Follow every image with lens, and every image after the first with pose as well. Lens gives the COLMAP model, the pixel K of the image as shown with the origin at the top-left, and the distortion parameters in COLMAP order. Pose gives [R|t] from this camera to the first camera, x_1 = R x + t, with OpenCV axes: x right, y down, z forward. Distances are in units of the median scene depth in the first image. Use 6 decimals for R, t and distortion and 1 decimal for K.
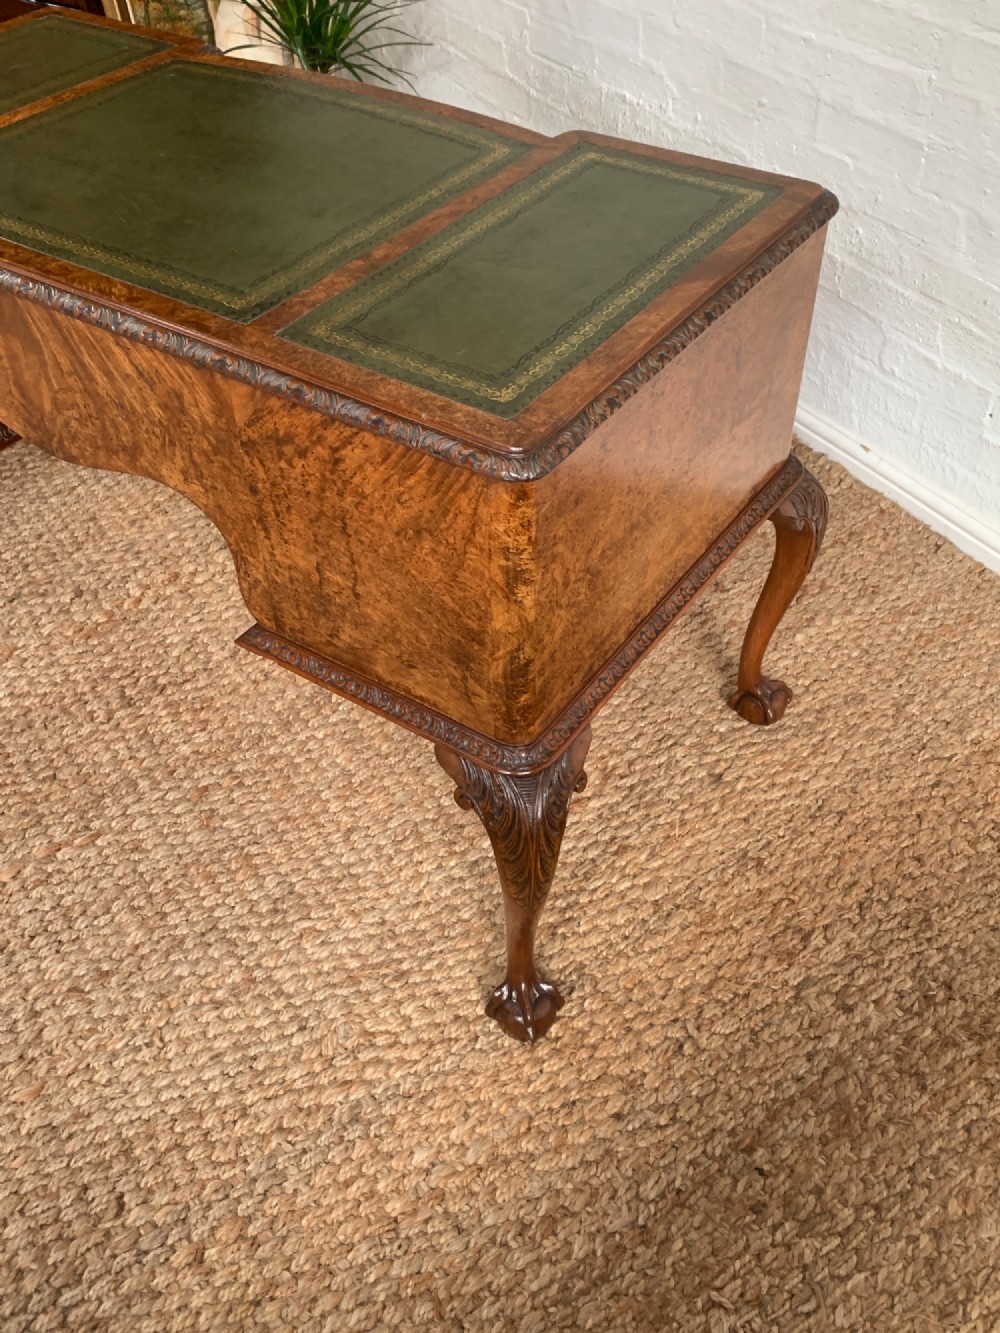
lens RADIAL K [[1235.4, 0, 497.3], [0, 1235.4, 670.2], [0, 0, 1]] dist [-0.002098, -0.005237]
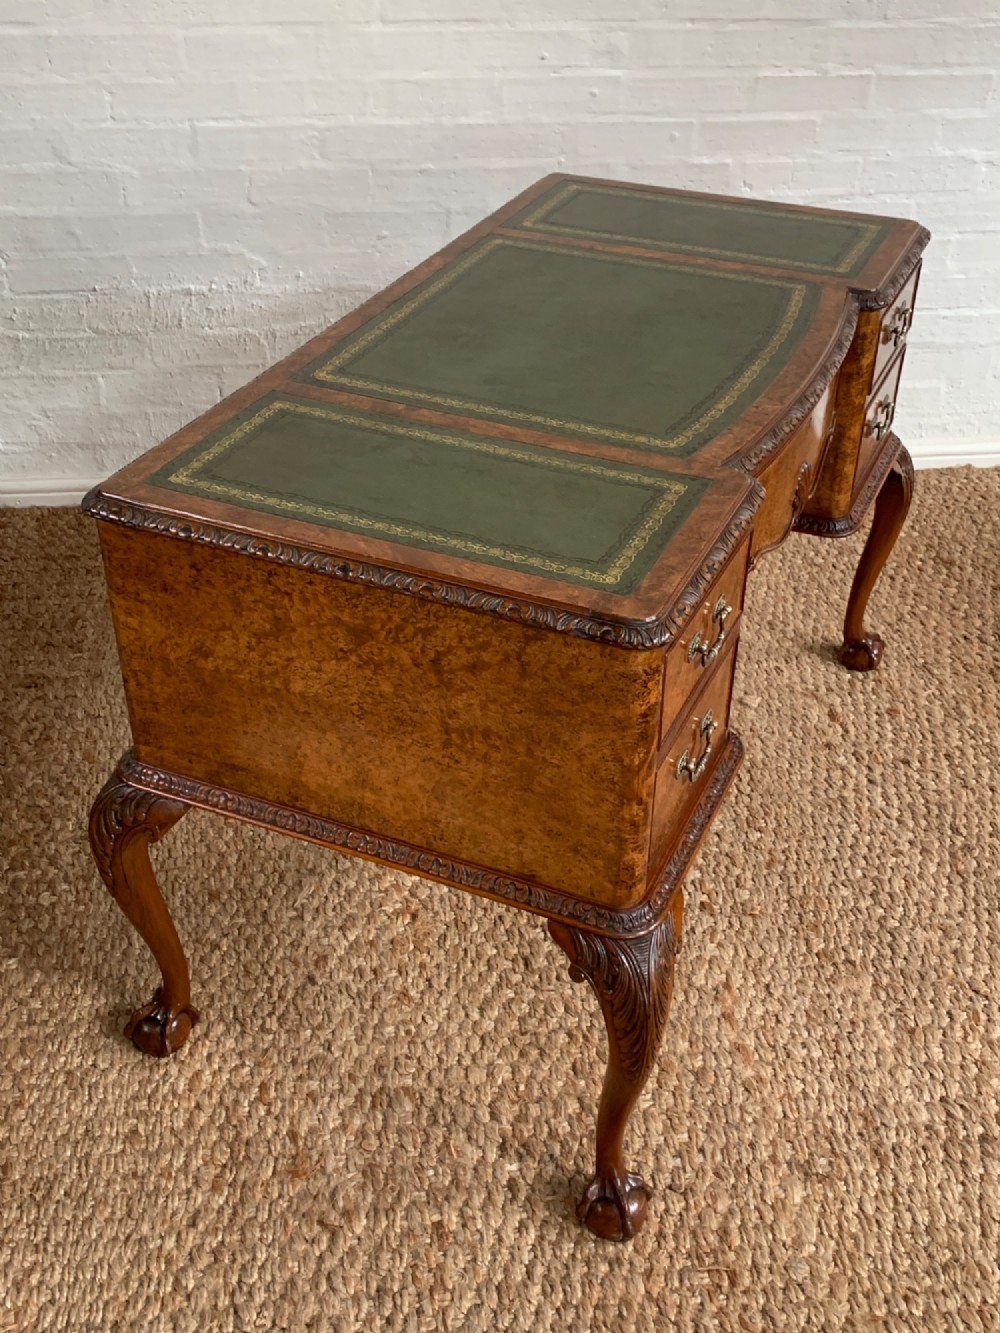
lens RADIAL K [[1468.0, 0, 495.4], [0, 1468.0, 666.0], [0, 0, 1]] dist [0.114914, -0.304460]
pose [[0.451559, -0.481995, 0.750850, -1.101434], [0.607692, 0.782314, 0.136730, -0.317417], [-0.653304, 0.394543, 0.646165, 0.243989]]
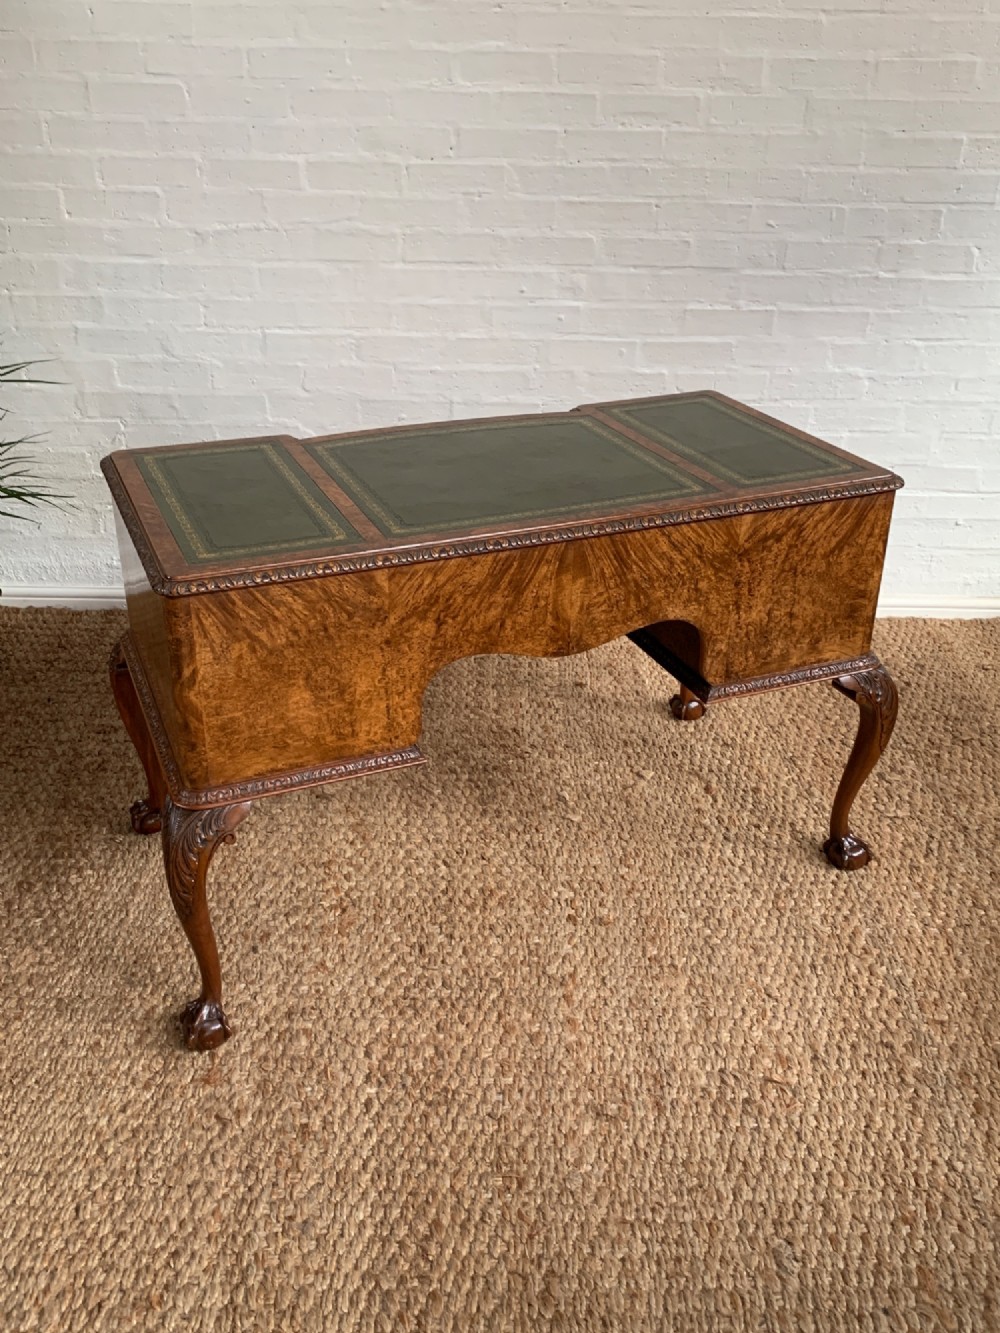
lens RADIAL K [[1235.5, 0, 506.3], [0, 1235.5, 664.1], [0, 0, 1]] dist [0.057857, -0.130055]
pose [[0.538833, -0.363450, 0.759976, -1.134455], [0.567634, 0.823235, -0.008758, -0.144979], [-0.622455, 0.436107, 0.649893, 0.078571]]
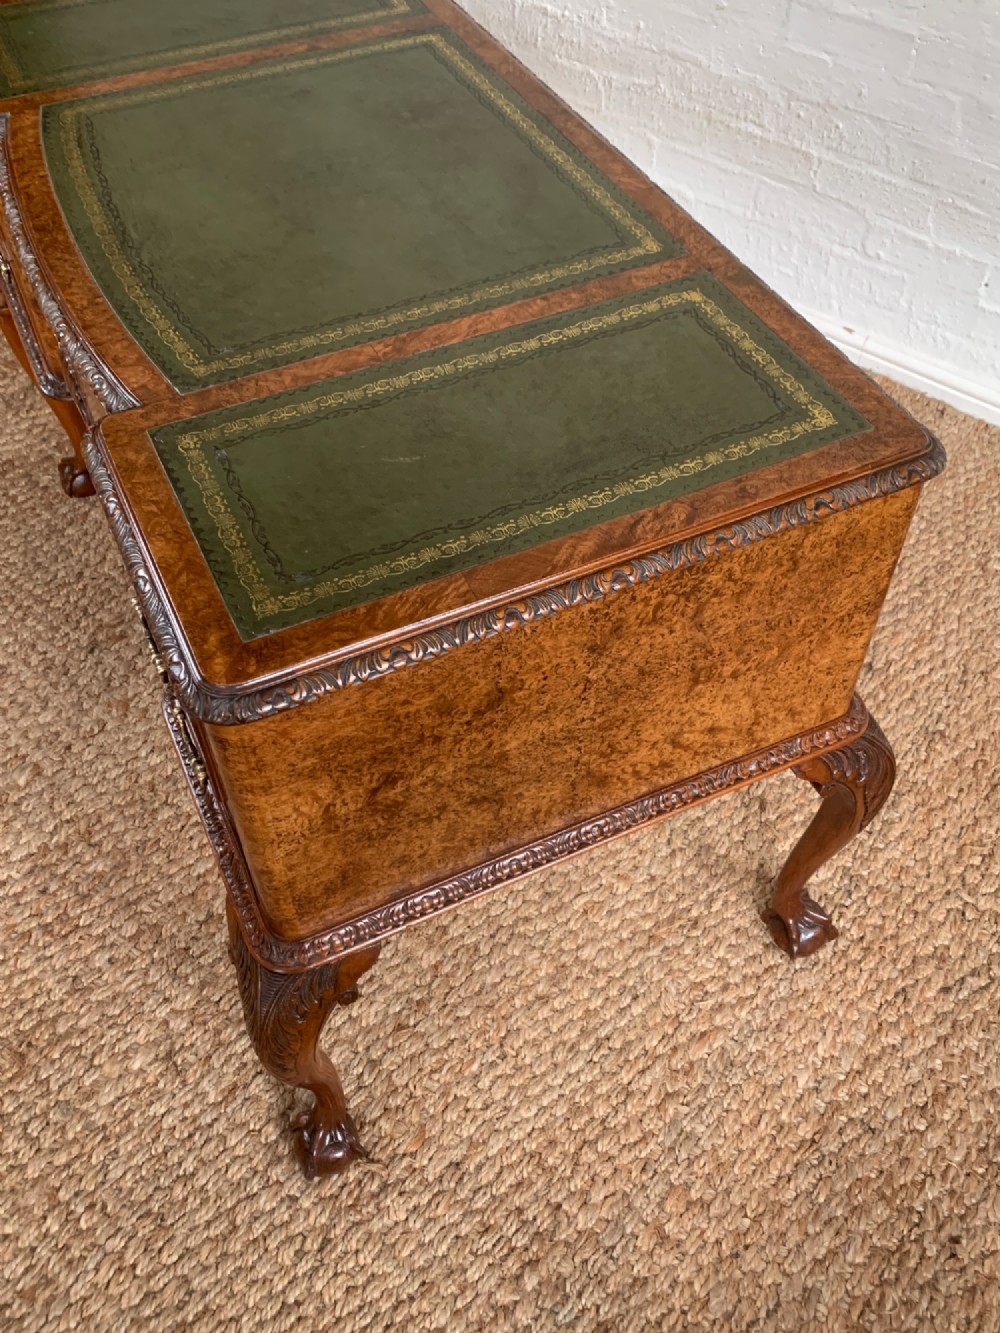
lens RADIAL K [[1205.0, 0, 514.9], [0, 1205.0, 669.6], [0, 0, 1]] dist [-0.002860, 0.017579]
pose [[0.945846, -0.228794, 0.230280, -0.347205], [0.205526, 0.971175, 0.120737, -0.098302], [-0.251266, -0.066871, 0.965605, 0.056312]]
